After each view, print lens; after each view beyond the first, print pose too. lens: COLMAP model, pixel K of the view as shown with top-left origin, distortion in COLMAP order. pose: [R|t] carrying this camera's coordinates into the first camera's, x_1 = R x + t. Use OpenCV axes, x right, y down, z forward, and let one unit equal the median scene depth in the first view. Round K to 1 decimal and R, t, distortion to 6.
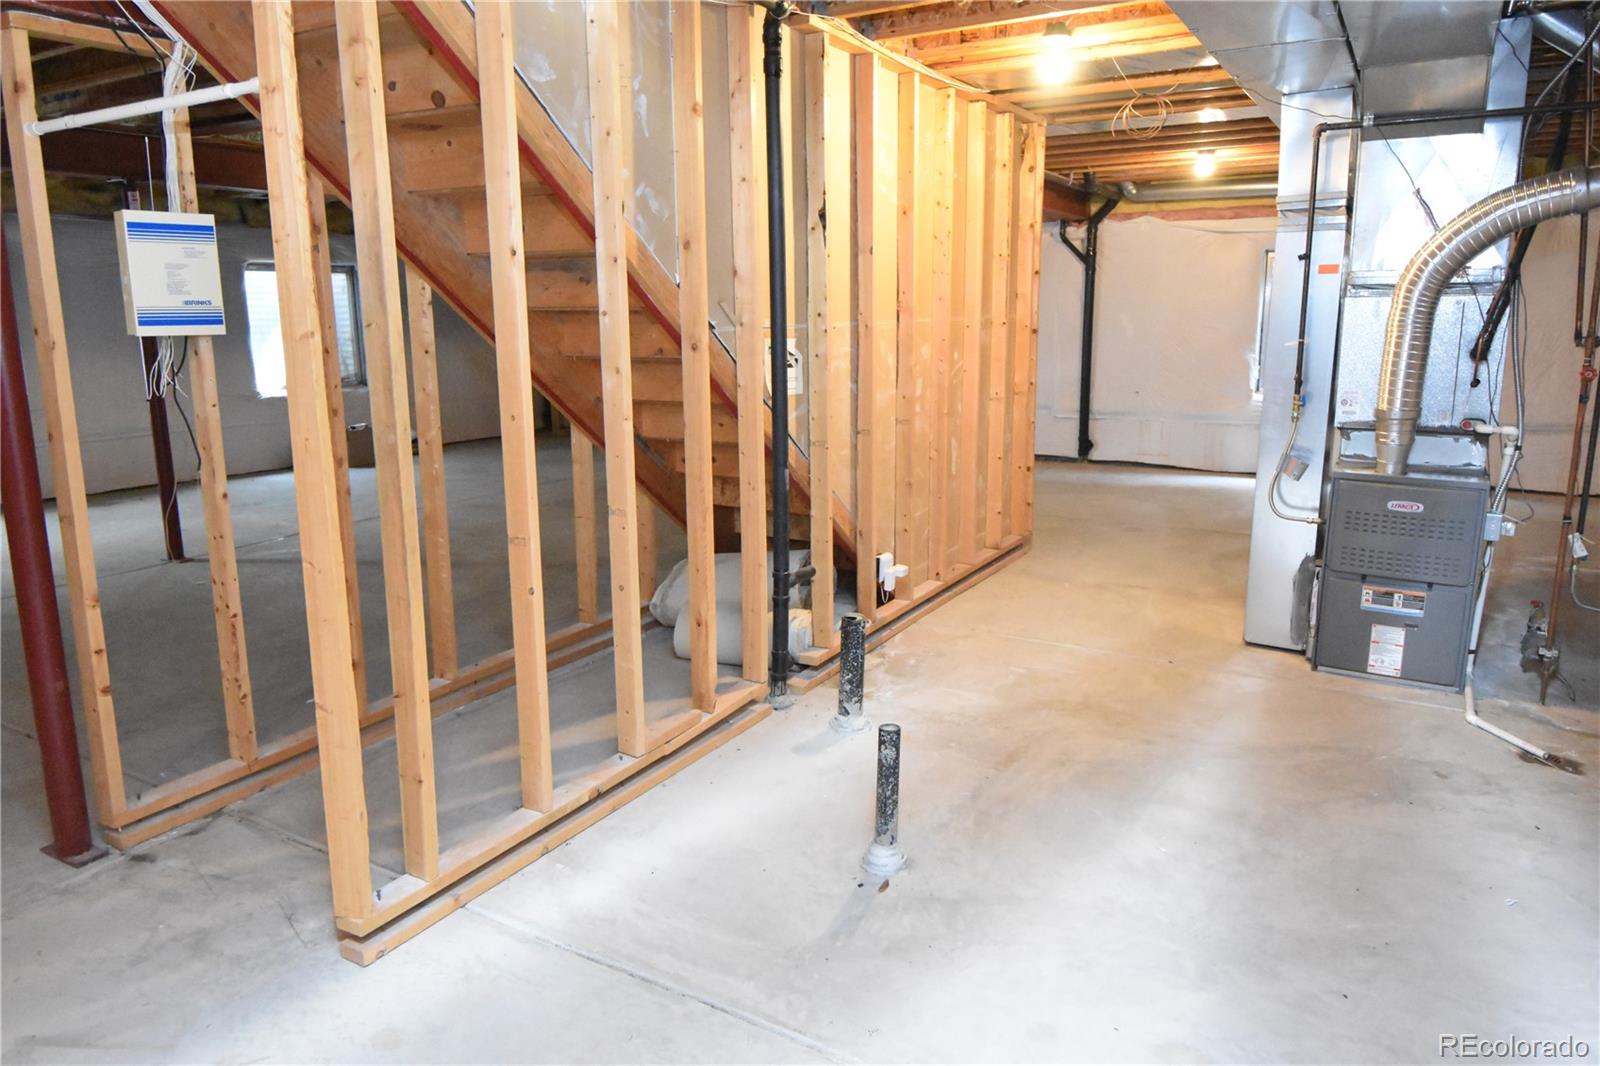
lens RADIAL K [[1058.9, 0, 800.7], [0, 1058.9, 500.9], [0, 0, 1]] dist [0.003018, 0.000375]
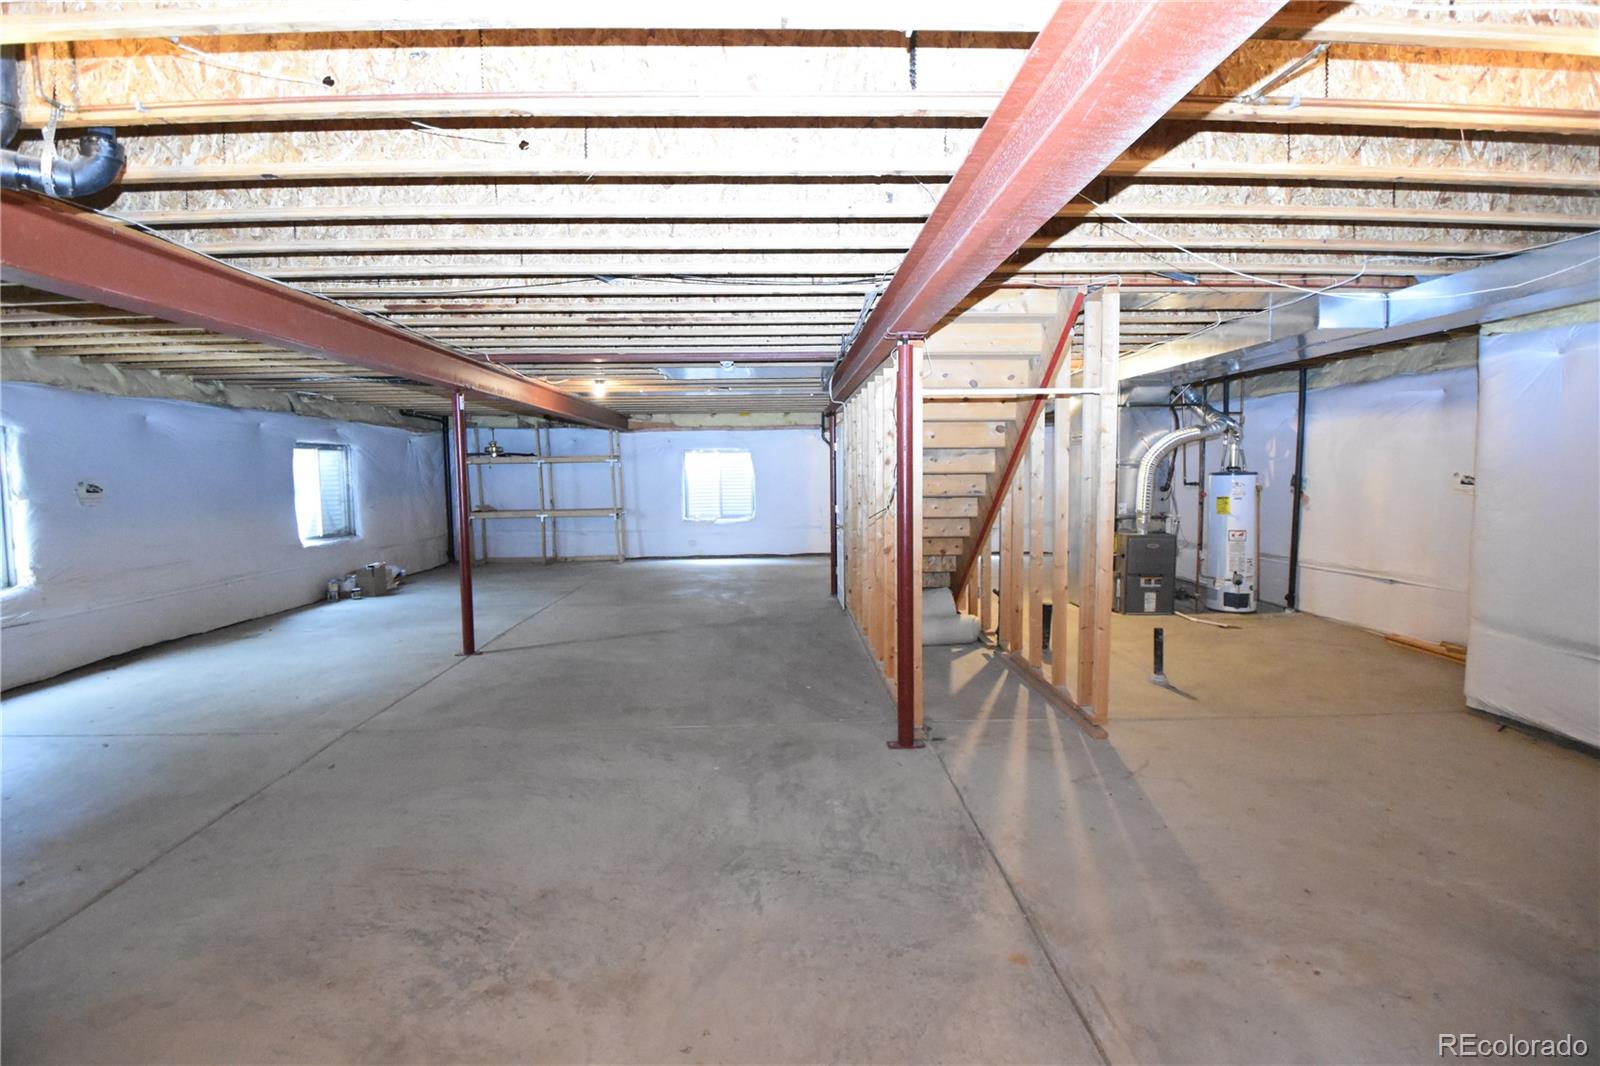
lens RADIAL K [[712.7, 0, 796.5], [0, 712.7, 527.7], [0, 0, 1]] dist [-0.031424, -0.000154]
pose [[0.849515, -0.042638, 0.525839, -1.090503], [0.099072, 0.991889, -0.079628, 0.012159], [-0.518179, 0.119741, 0.846849, -0.043689]]
